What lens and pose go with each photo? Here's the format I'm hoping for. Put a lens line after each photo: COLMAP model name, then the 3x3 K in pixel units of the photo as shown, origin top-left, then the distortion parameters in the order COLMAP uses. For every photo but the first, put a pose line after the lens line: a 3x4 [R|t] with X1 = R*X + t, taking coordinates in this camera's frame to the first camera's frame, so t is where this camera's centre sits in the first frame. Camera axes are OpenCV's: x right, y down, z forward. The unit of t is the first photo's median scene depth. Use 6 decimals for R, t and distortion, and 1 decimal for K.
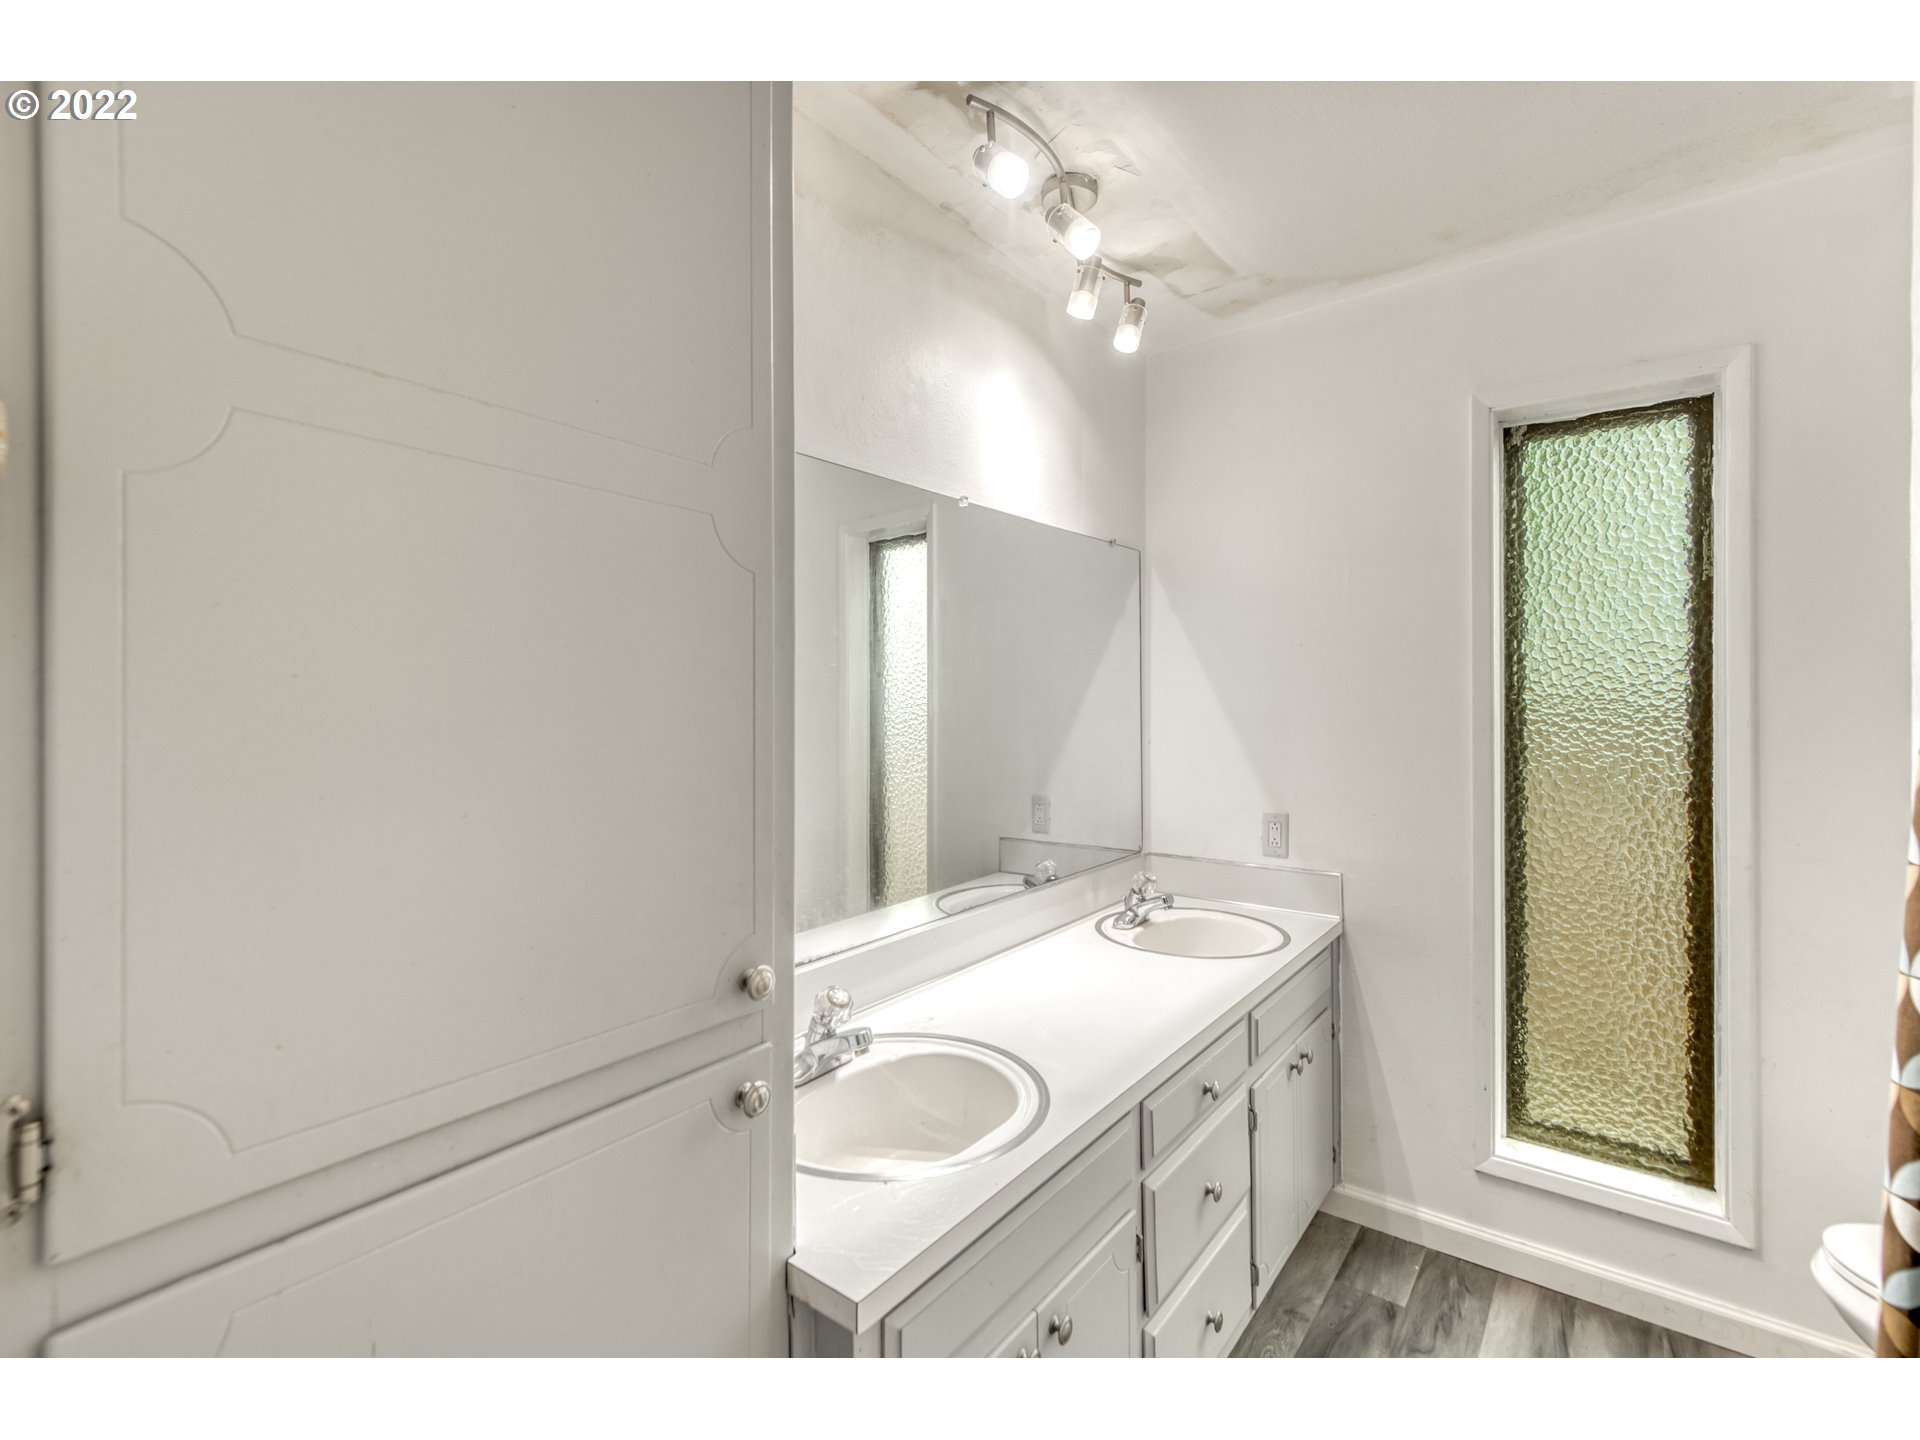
lens RADIAL K [[866.0, 0, 966.5], [0, 866.0, 688.3], [0, 0, 1]] dist [0.022349, -0.015066]
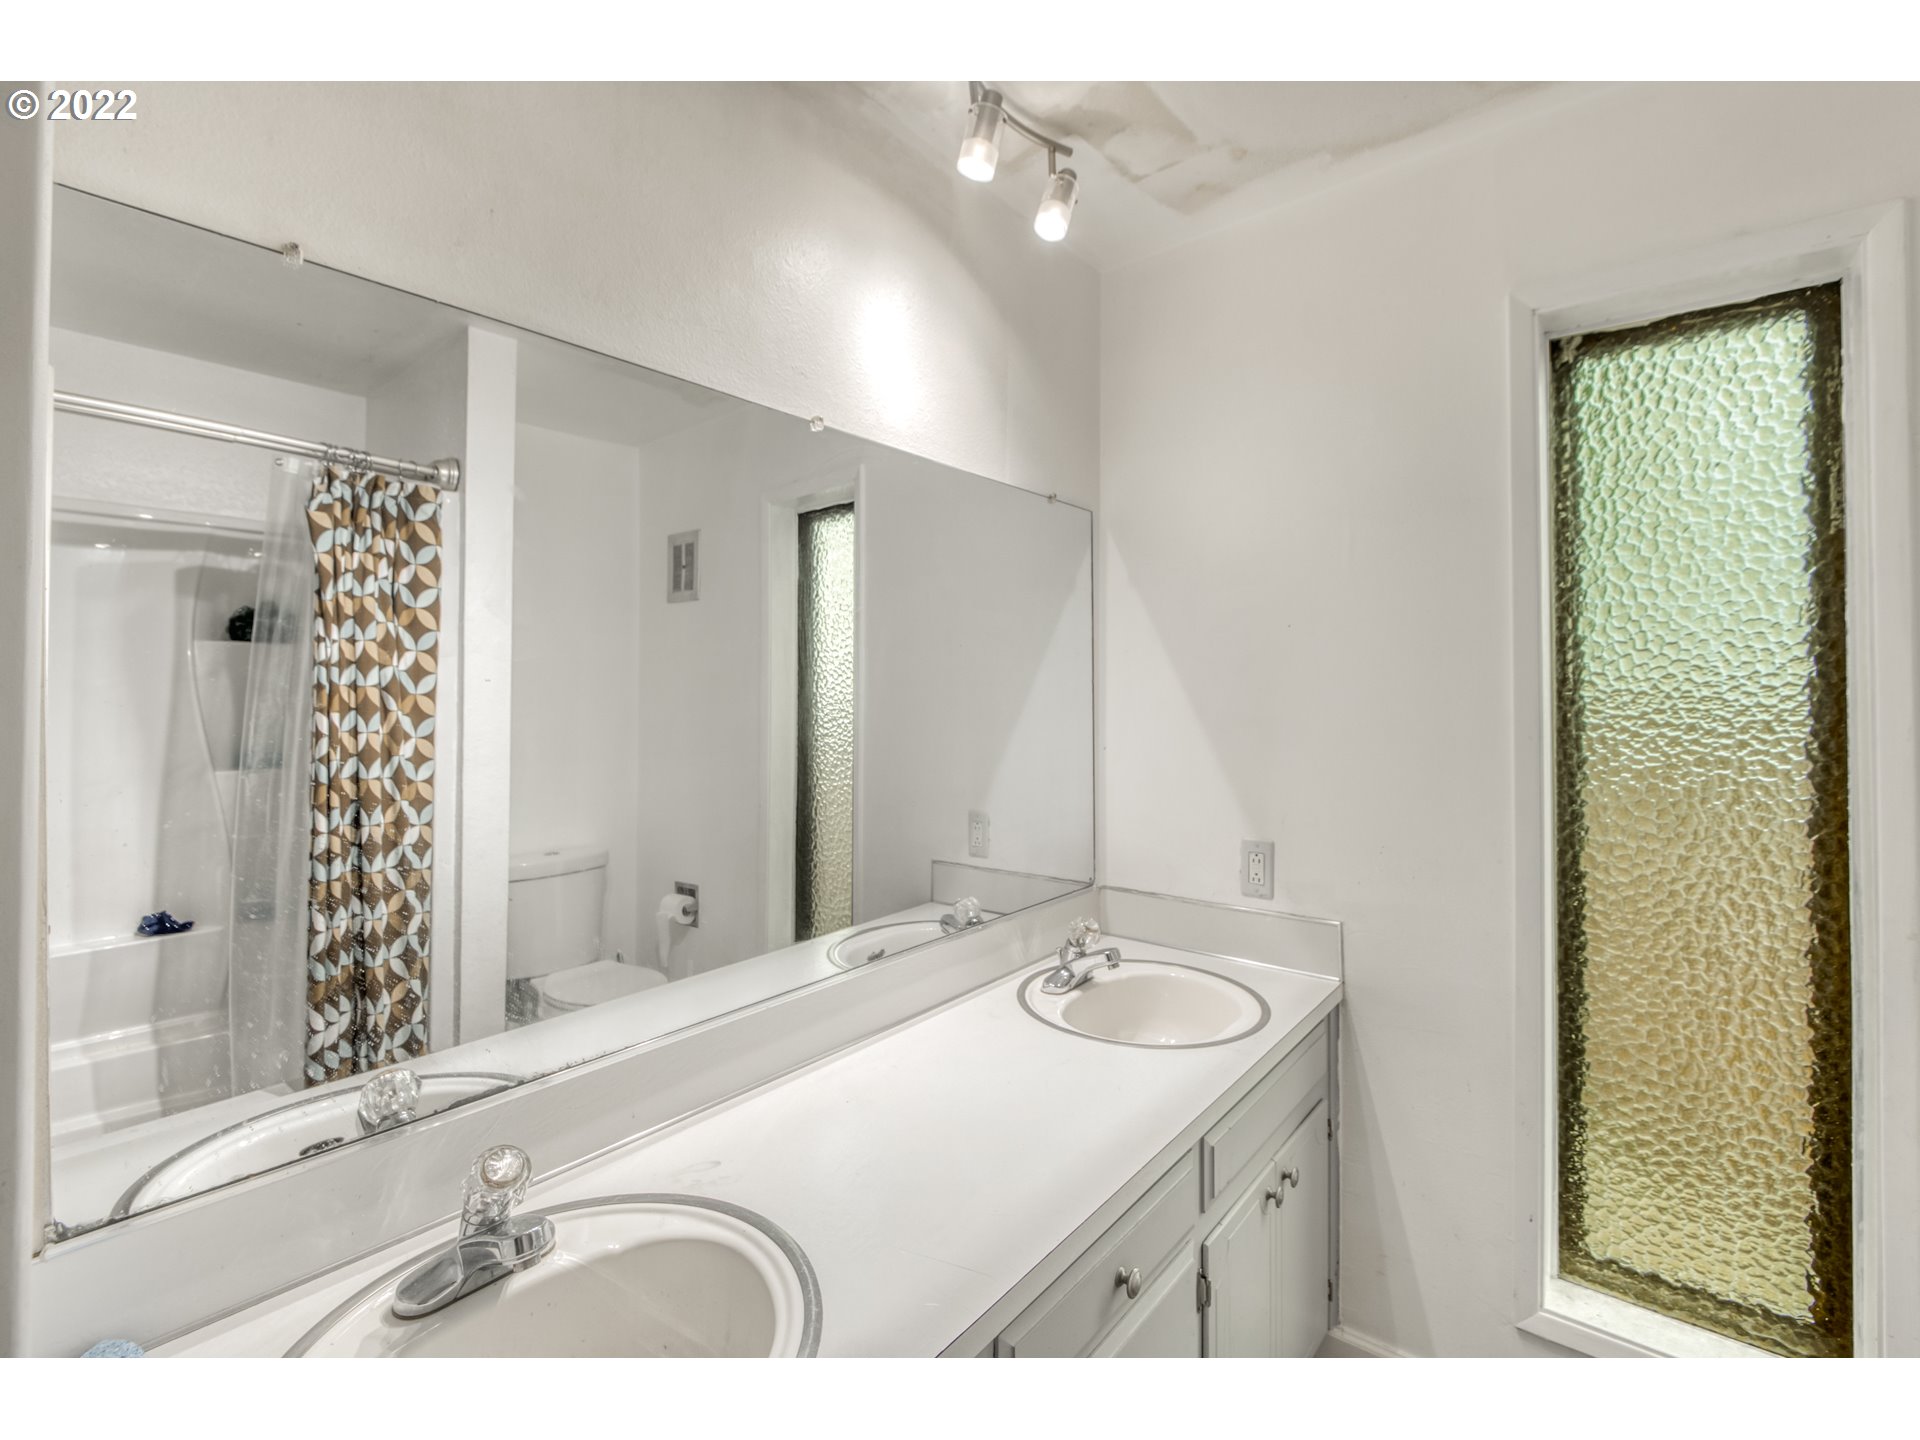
lens RADIAL K [[875.5, 0, 952.3], [0, 875.5, 670.7], [0, 0, 1]] dist [0.001094, -0.008119]
pose [[0.999608, 0.004105, -0.027699, 0.119065], [-0.004579, 0.999844, -0.017058, 0.005733], [0.027624, 0.017178, 0.999471, 0.234500]]
